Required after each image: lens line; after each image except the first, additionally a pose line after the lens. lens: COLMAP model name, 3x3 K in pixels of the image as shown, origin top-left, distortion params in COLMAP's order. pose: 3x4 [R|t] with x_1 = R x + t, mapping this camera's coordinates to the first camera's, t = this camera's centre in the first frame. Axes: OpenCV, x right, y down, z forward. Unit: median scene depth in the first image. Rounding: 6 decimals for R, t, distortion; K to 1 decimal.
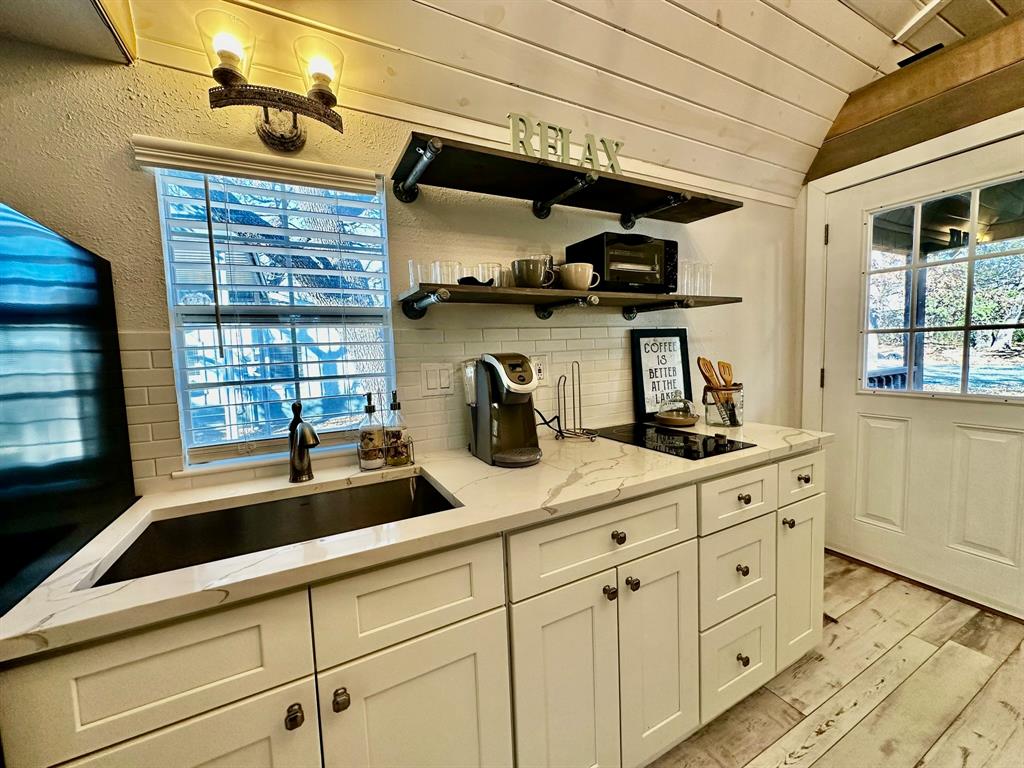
lens RADIAL K [[406.4, 0, 512.9], [0, 406.4, 380.5], [0, 0, 1]] dist [-0.001710, 0.000390]
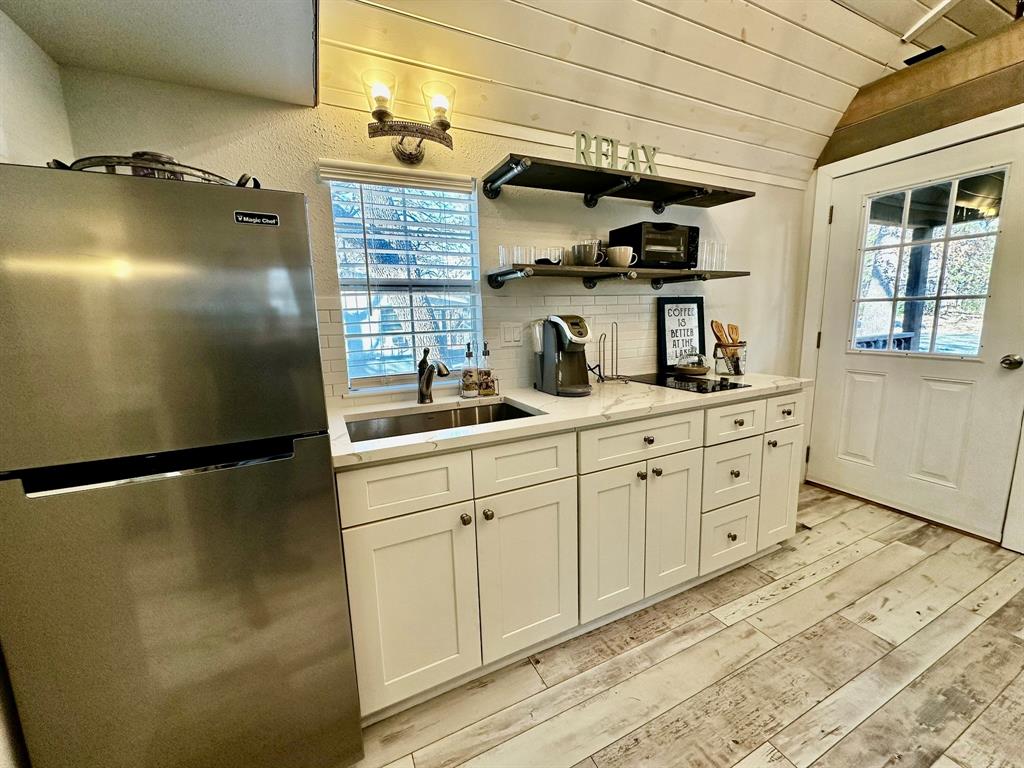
lens RADIAL K [[406.4, 0, 512.9], [0, 406.4, 380.5], [0, 0, 1]] dist [-0.001710, 0.000390]
pose [[0.999399, 0.013167, -0.032079, -0.137957], [-0.010487, 0.996550, 0.082330, 0.037847], [0.033052, -0.081944, 0.996089, -0.343584]]
